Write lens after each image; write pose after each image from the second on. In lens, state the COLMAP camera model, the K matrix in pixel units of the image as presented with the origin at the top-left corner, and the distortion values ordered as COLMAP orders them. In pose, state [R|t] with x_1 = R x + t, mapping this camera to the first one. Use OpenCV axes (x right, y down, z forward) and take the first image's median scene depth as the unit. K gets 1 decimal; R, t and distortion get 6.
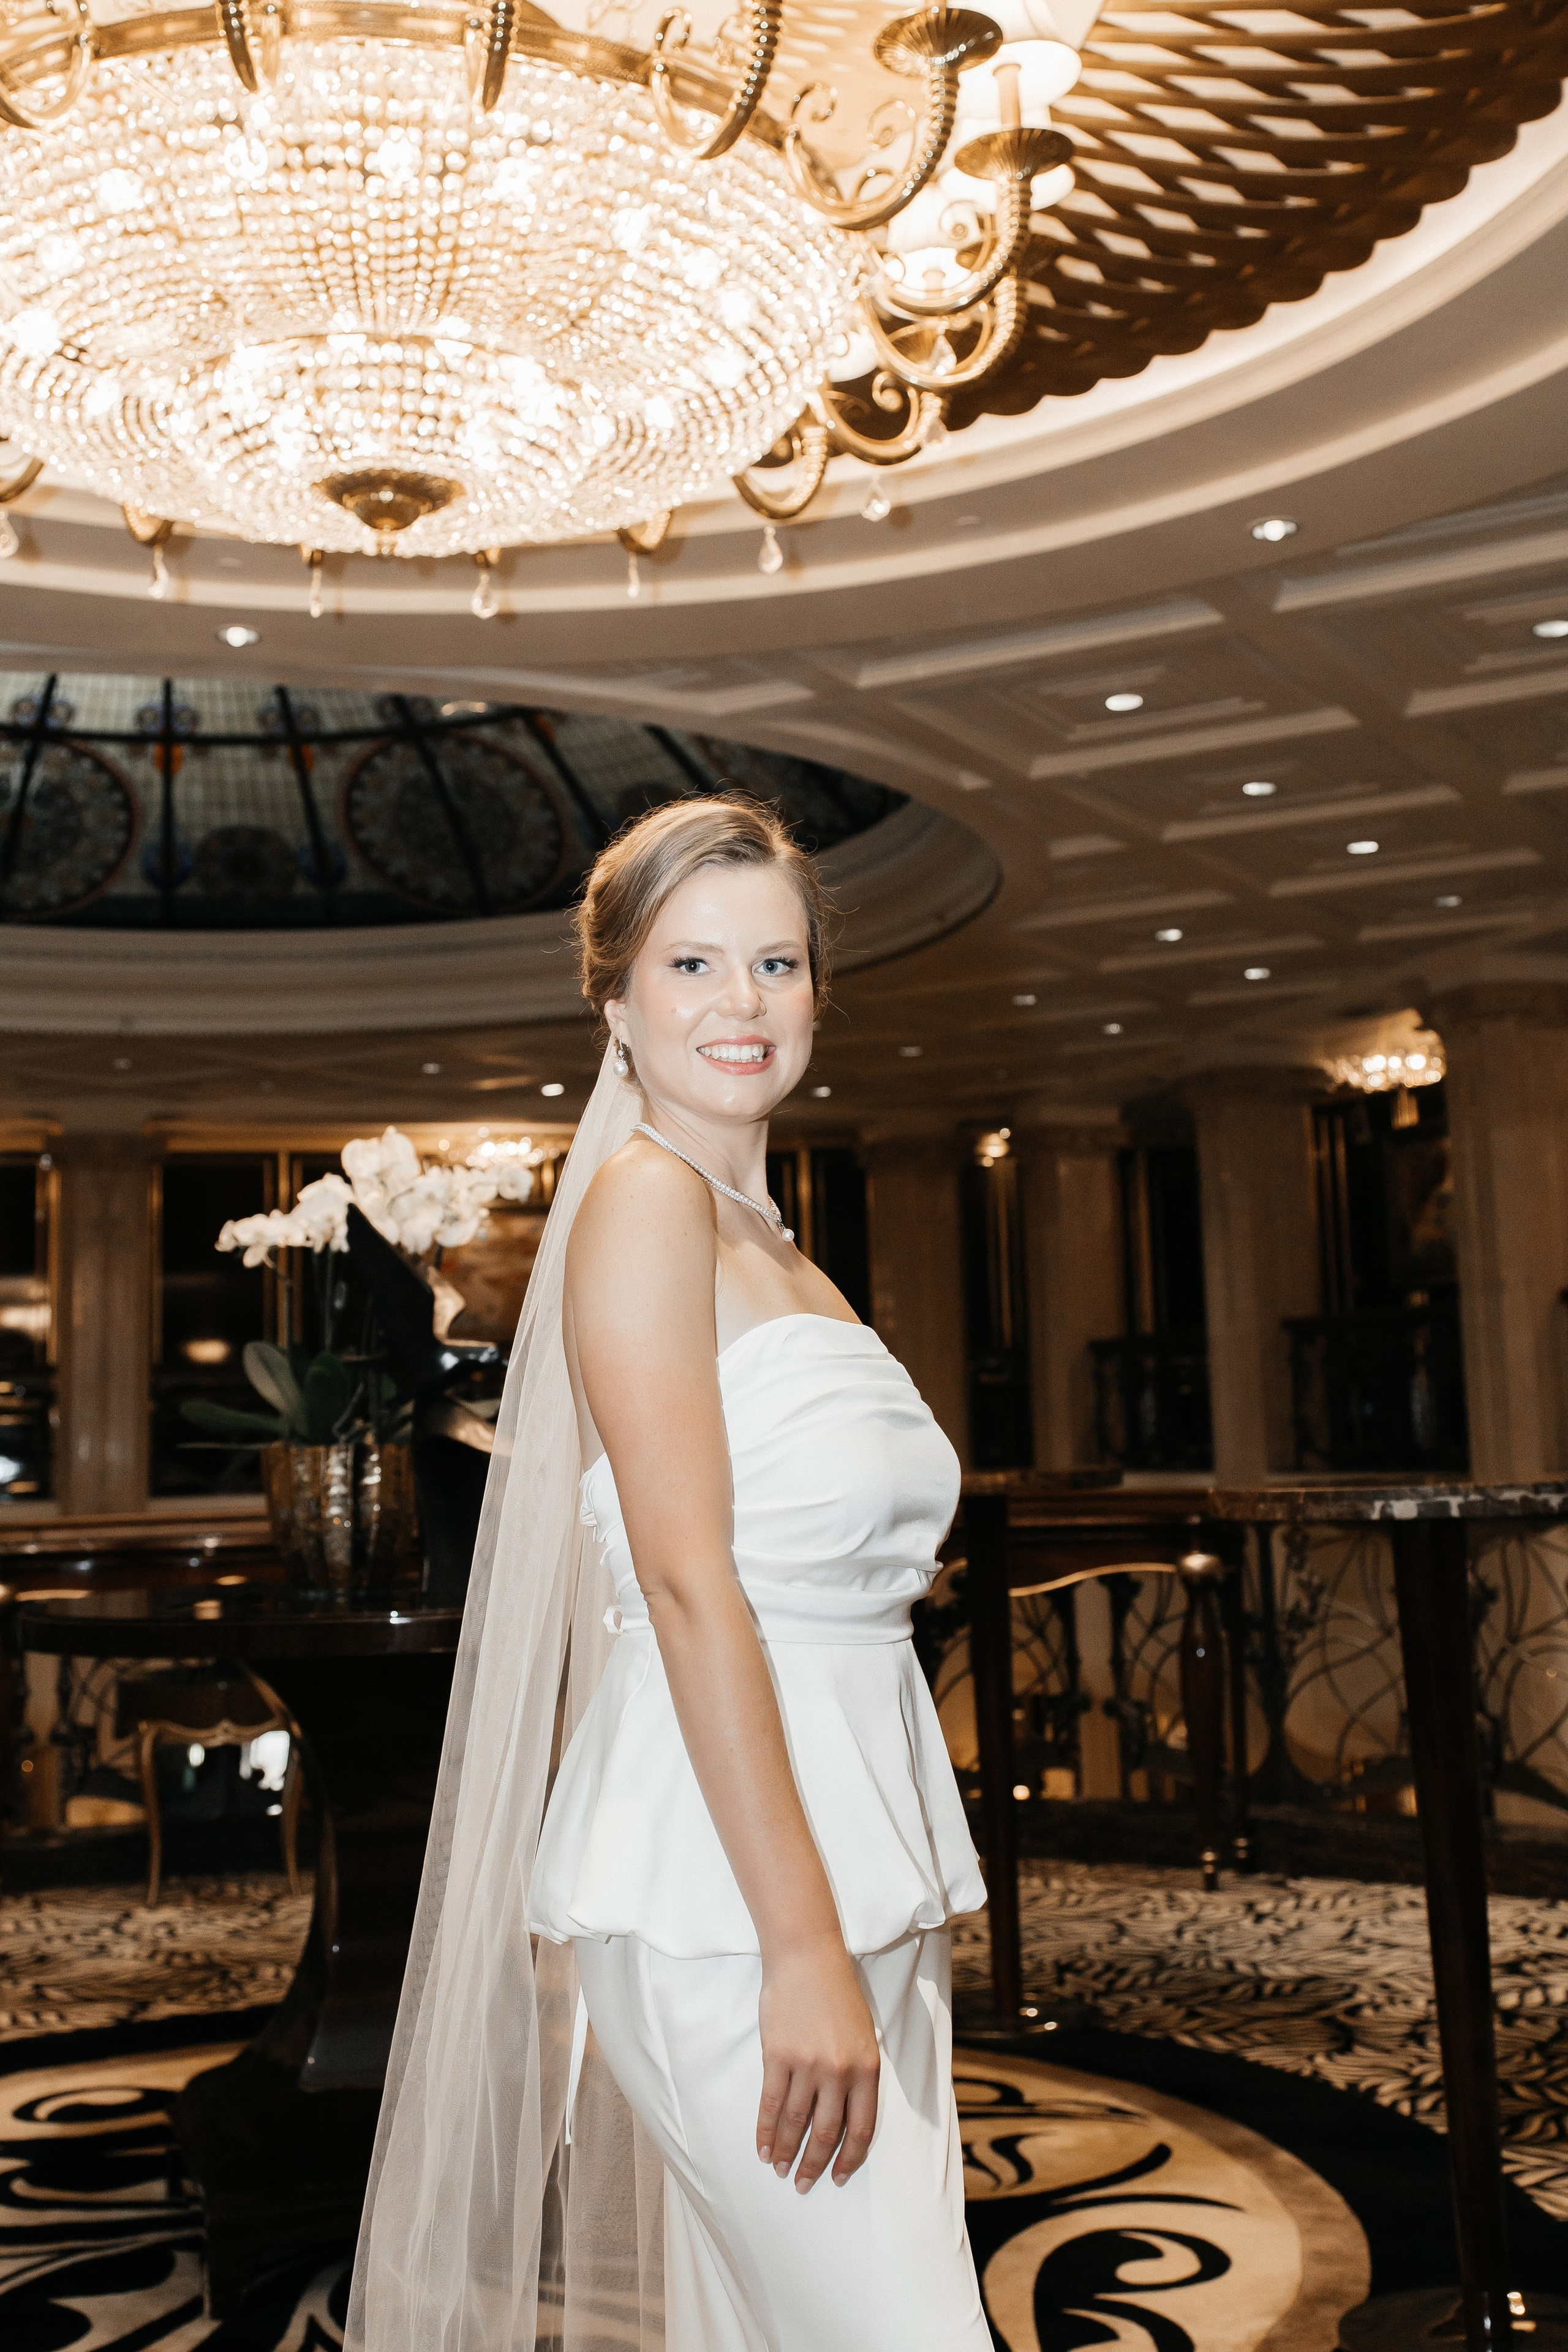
lens RADIAL K [[2704.2, 0, 785.7], [0, 2704.2, 1090.9], [0, 0, 1]] dist [0.096878, -0.159251]
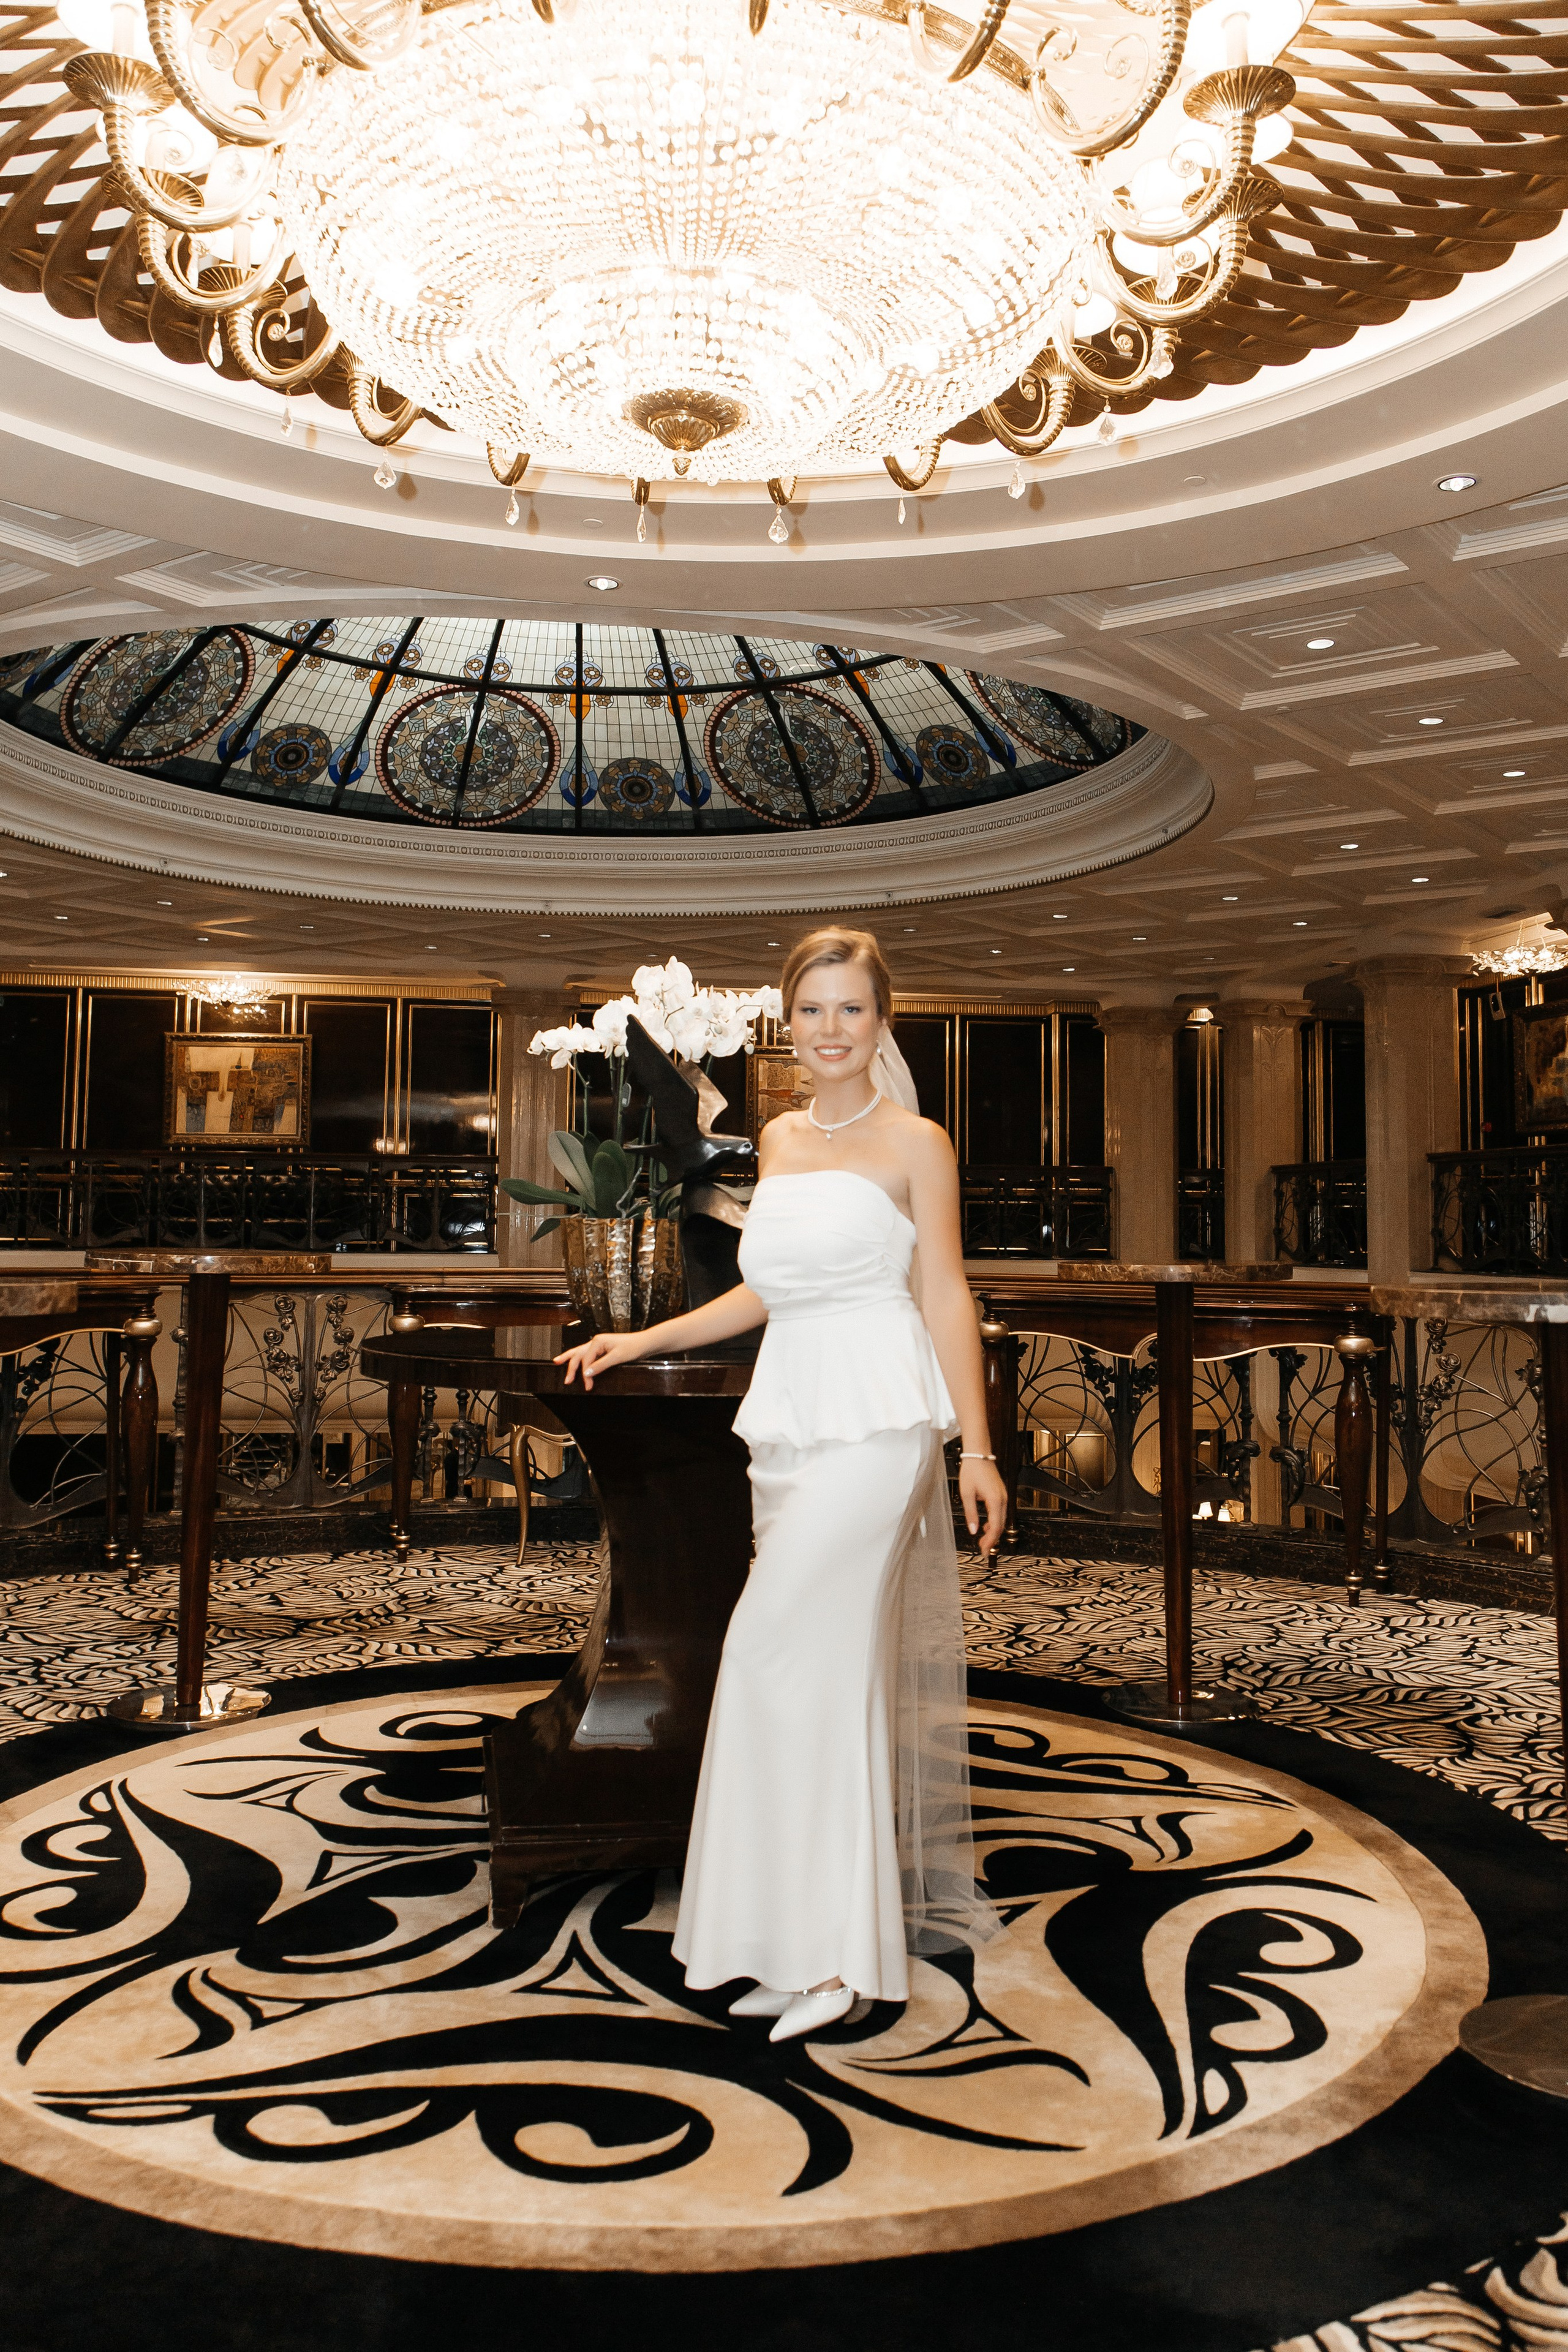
lens RADIAL K [[1978.6, 0, 779.6], [0, 1978.6, 1095.8], [0, 0, 1]] dist [0.031661, -0.013713]
pose [[0.990584, 0.029896, -0.133601, 0.013304], [-0.021661, 0.997799, 0.062674, 0.013688], [0.135181, -0.059190, 0.989051, 0.100753]]
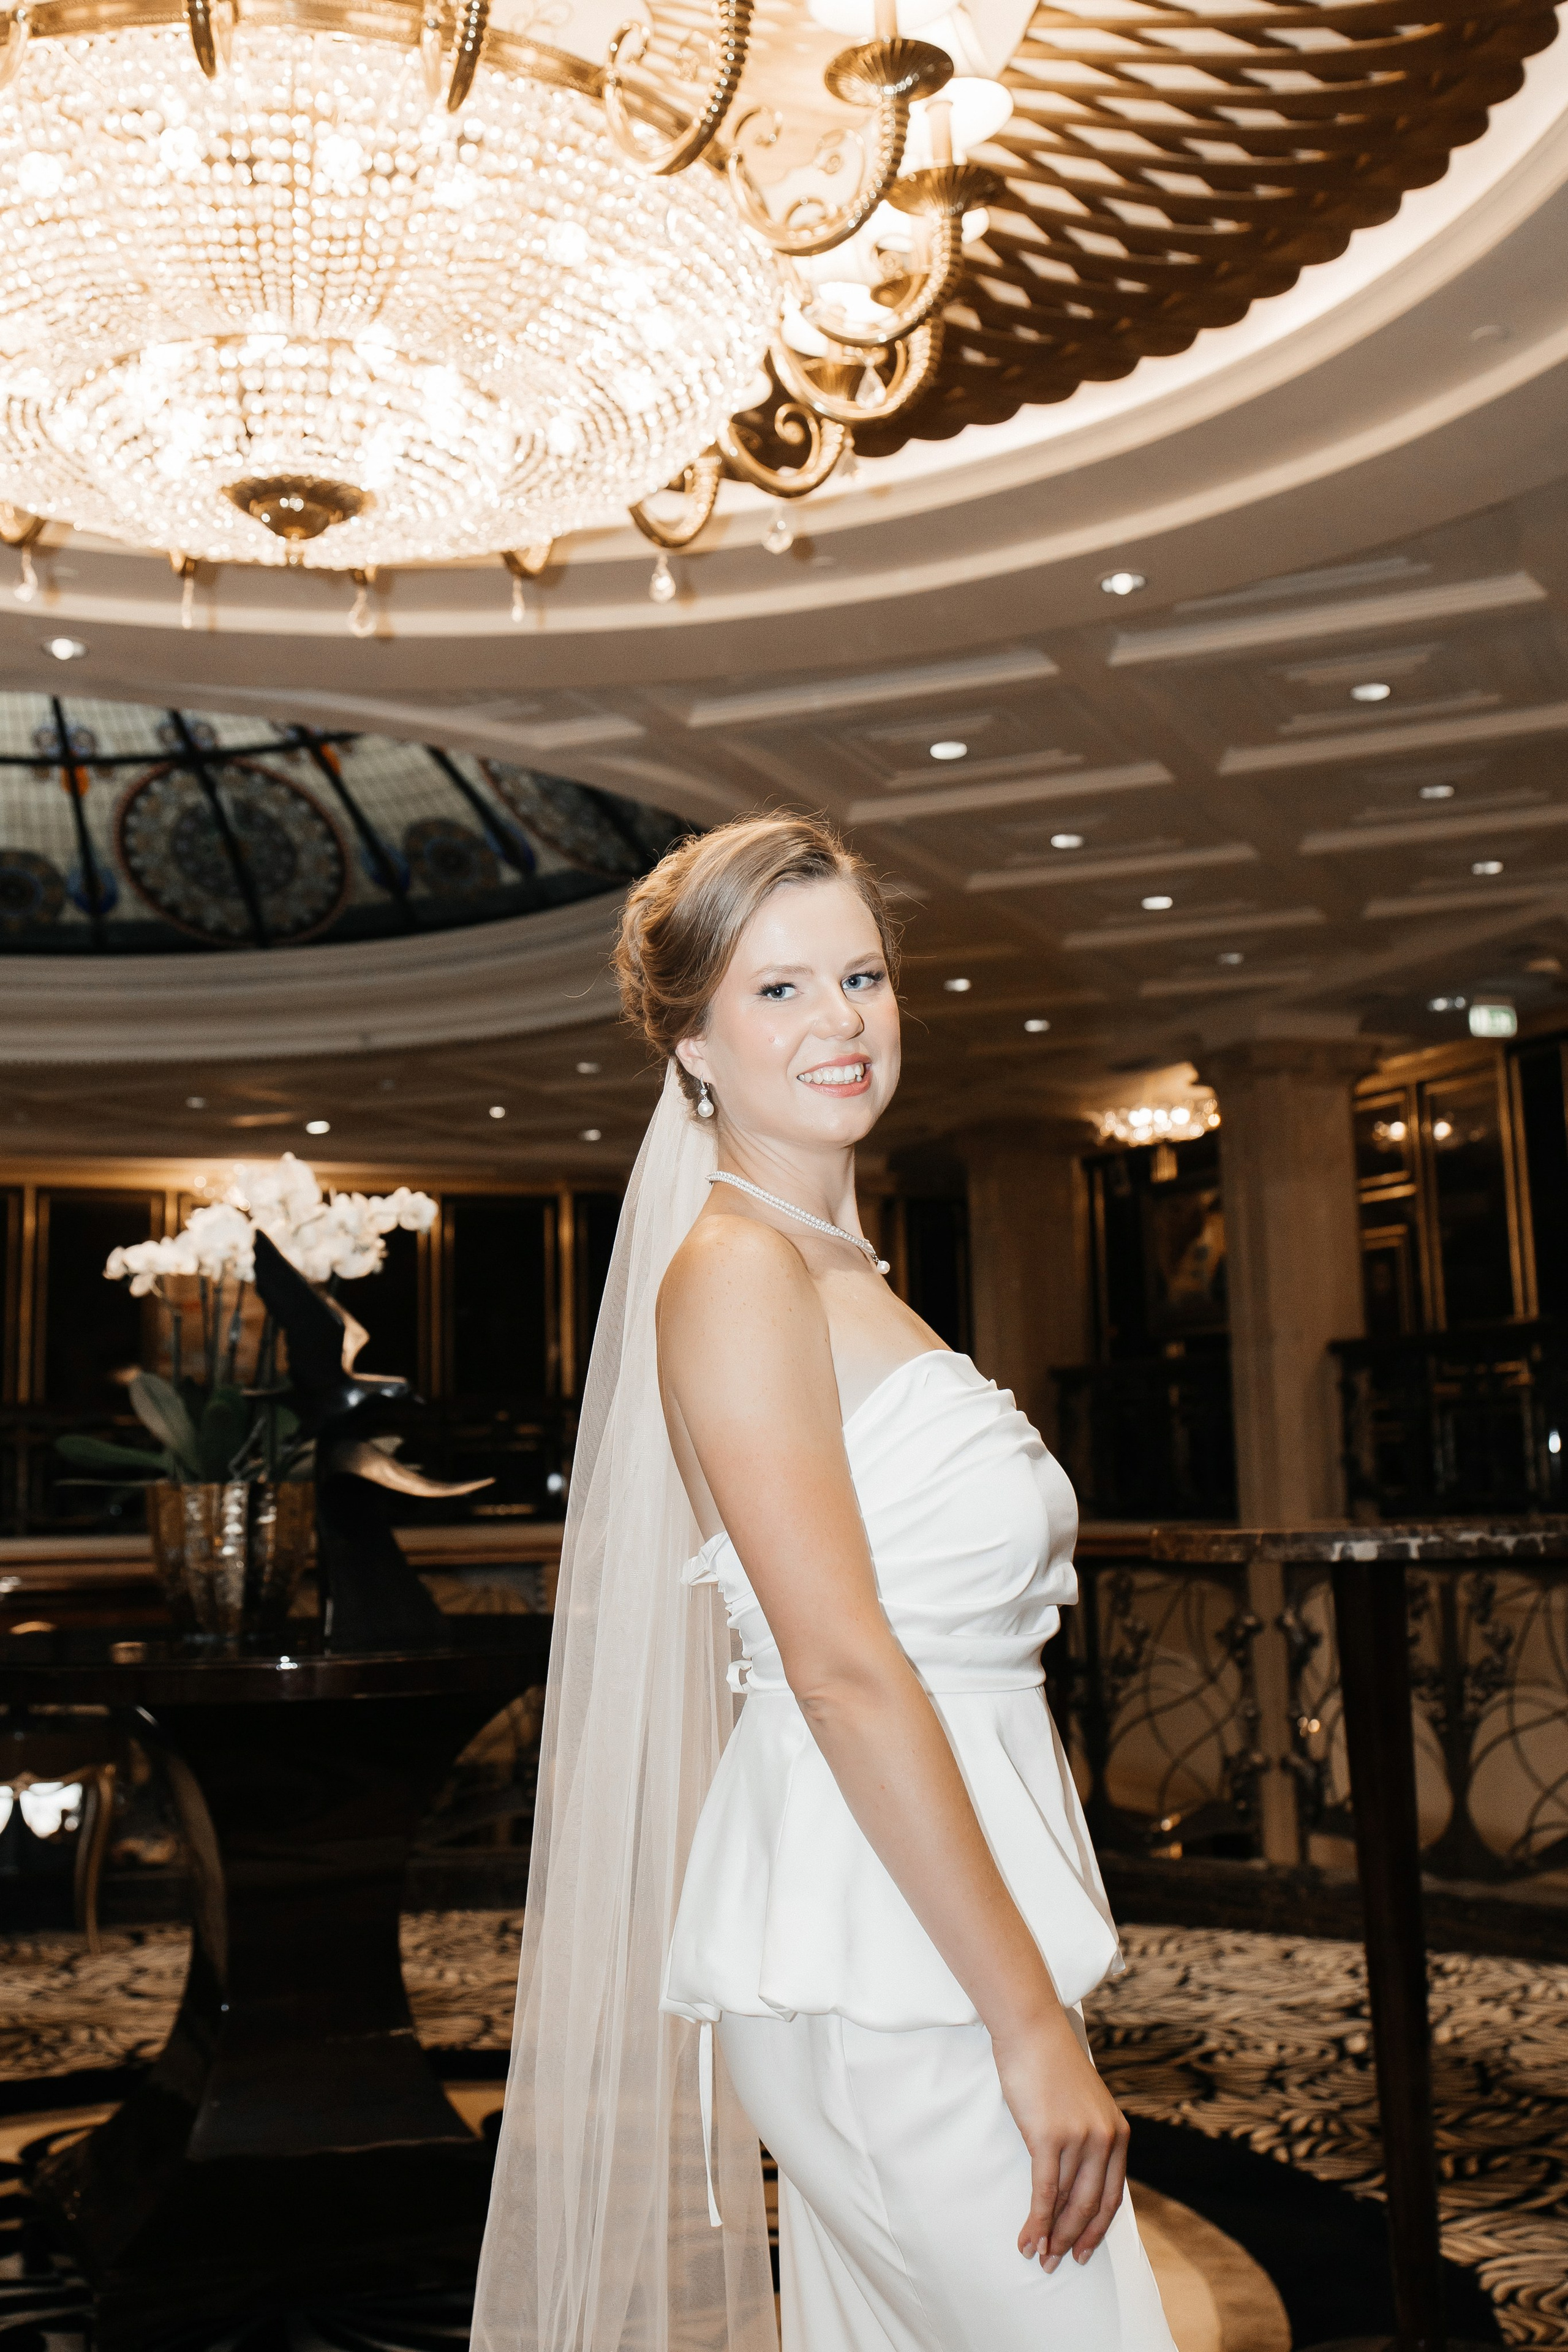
lens RADIAL K [[2704.2, 0, 785.7], [0, 2704.2, 1090.9], [0, 0, 1]] dist [0.096878, -0.159251]
pose [[0.994882, 0.020731, 0.098898, -0.047246], [-0.018991, 0.999648, -0.018500, 0.004035], [-0.099247, 0.016527, 0.994926, 0.013334]]
